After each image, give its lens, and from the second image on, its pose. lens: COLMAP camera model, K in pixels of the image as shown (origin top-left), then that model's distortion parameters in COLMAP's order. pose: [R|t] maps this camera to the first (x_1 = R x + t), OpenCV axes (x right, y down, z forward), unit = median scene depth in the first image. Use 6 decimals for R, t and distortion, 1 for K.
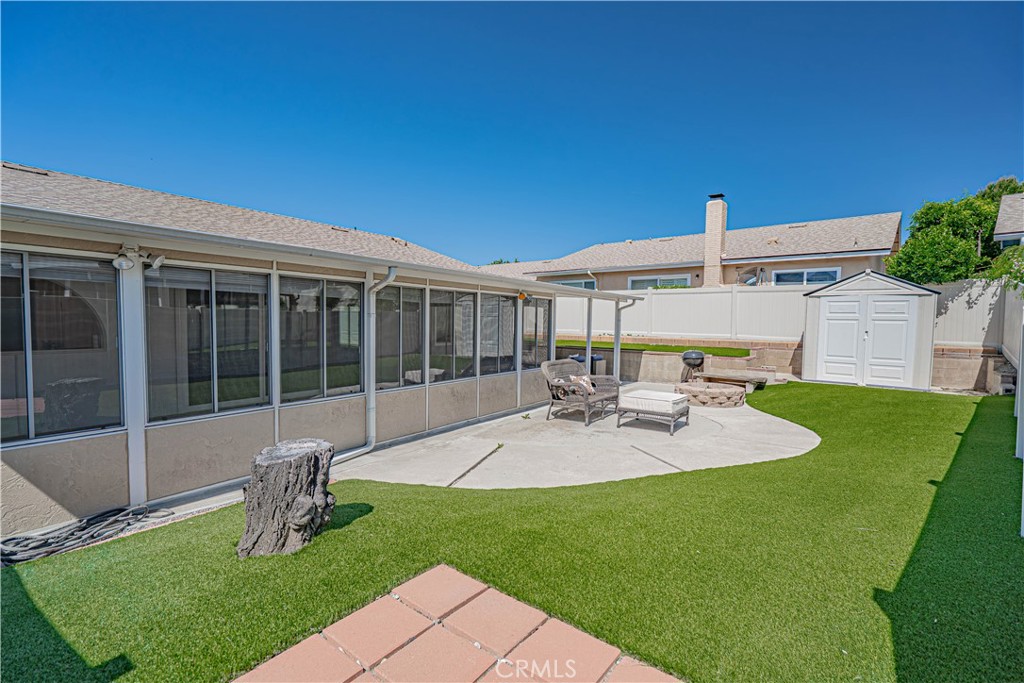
lens RADIAL K [[459.8, 0, 512.4], [0, 459.8, 346.2], [0, 0, 1]] dist [-0.003311, -0.000056]
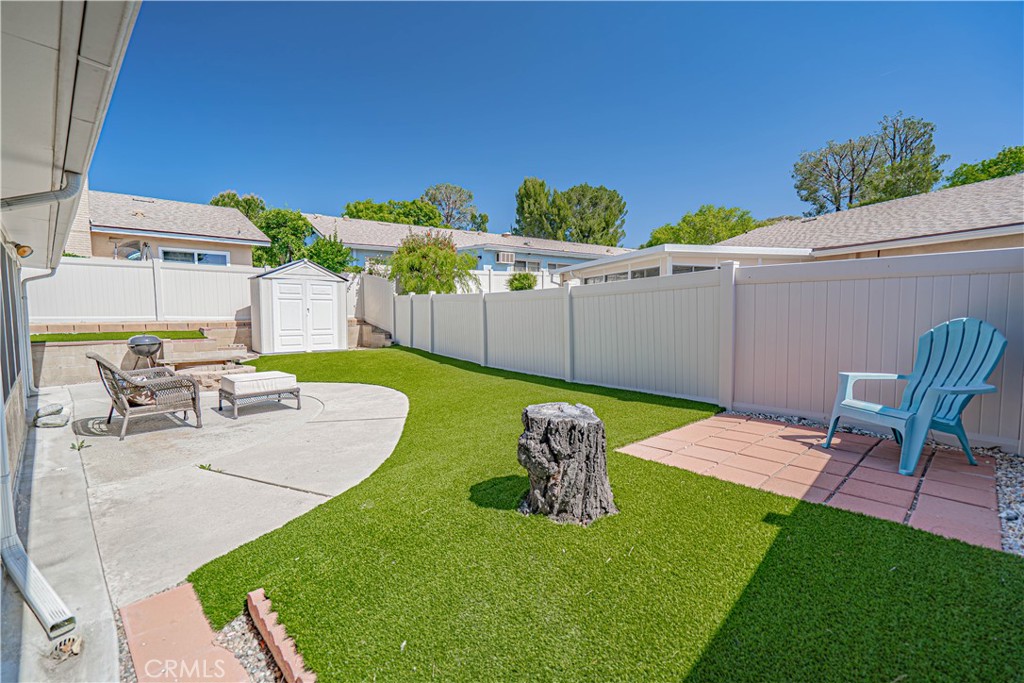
lens RADIAL K [[459.8, 0, 512.4], [0, 459.8, 346.2], [0, 0, 1]] dist [-0.003311, -0.000056]
pose [[0.158992, -0.087657, 0.983381, -0.360336], [0.058841, 0.995121, 0.079190, 0.003068], [-0.985525, 0.045273, 0.163374, 0.239453]]
